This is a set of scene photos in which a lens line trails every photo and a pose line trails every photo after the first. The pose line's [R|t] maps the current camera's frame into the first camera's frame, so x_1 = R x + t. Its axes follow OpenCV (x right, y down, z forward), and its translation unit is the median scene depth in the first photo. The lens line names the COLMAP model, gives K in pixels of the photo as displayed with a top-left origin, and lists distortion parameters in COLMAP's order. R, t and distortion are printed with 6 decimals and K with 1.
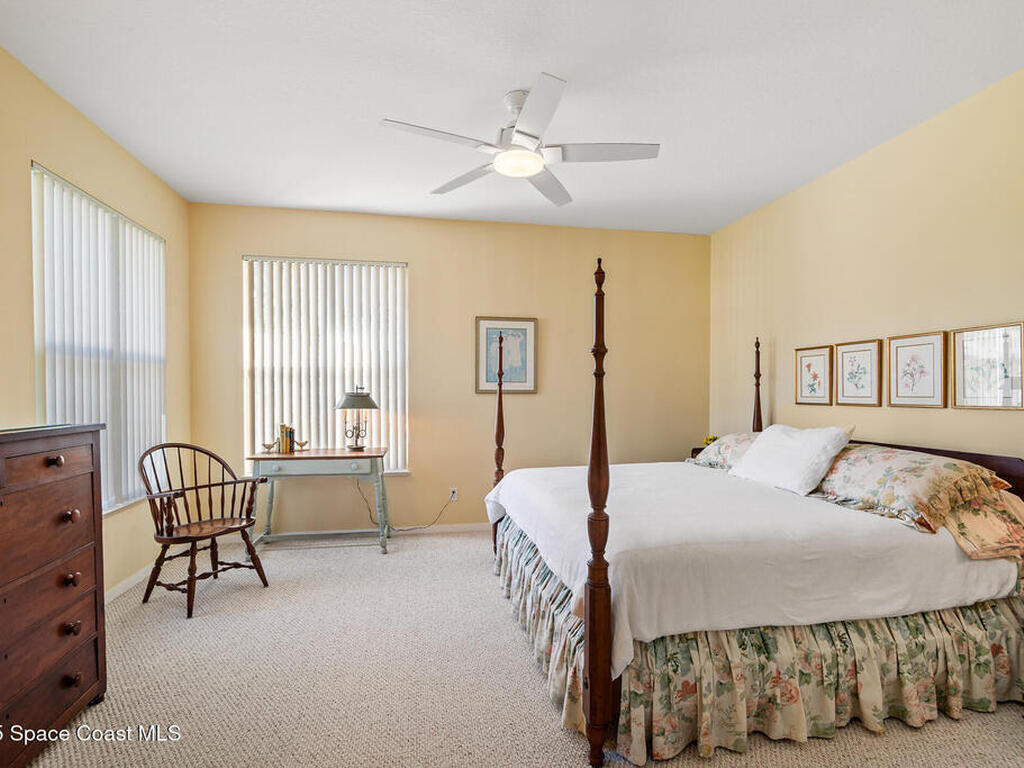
lens RADIAL K [[517.9, 0, 516.0], [0, 517.9, 388.8], [0, 0, 1]] dist [0.002161, -0.001265]
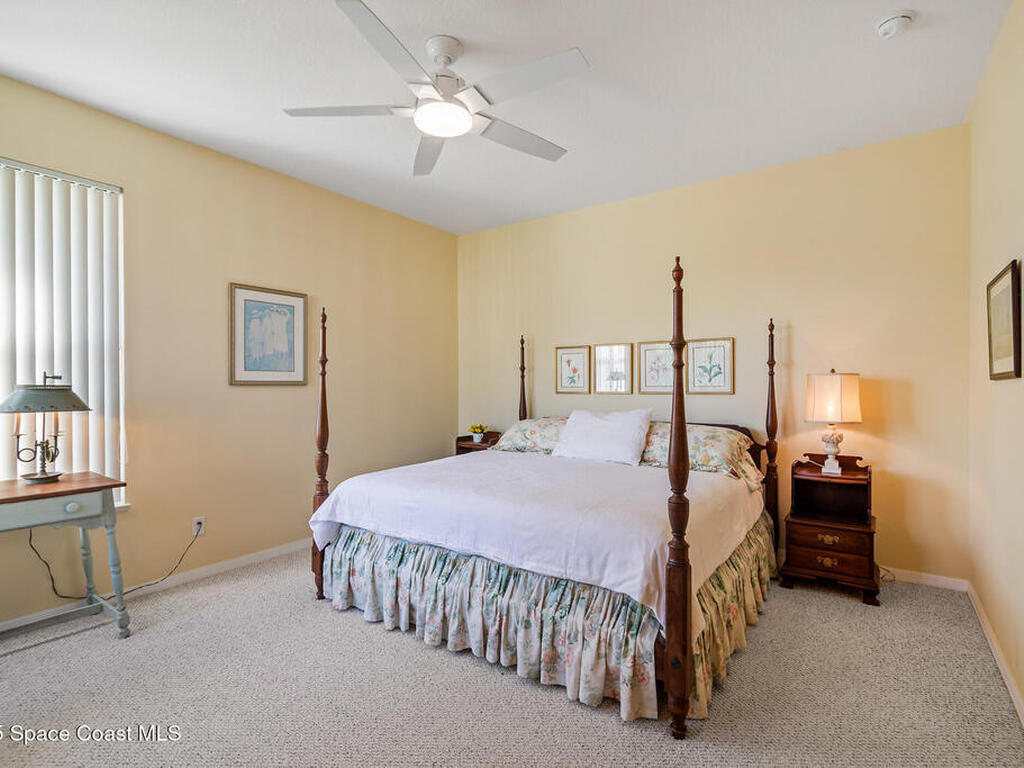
lens RADIAL K [[516.3, 0, 512.1], [0, 516.3, 377.8], [0, 0, 1]] dist [-0.000718, -0.000898]
pose [[0.714361, 0.005764, 0.699753, -0.379707], [-0.003061, 0.999982, -0.005112, 0.000650], [-0.699770, 0.001510, 0.714366, 0.224612]]
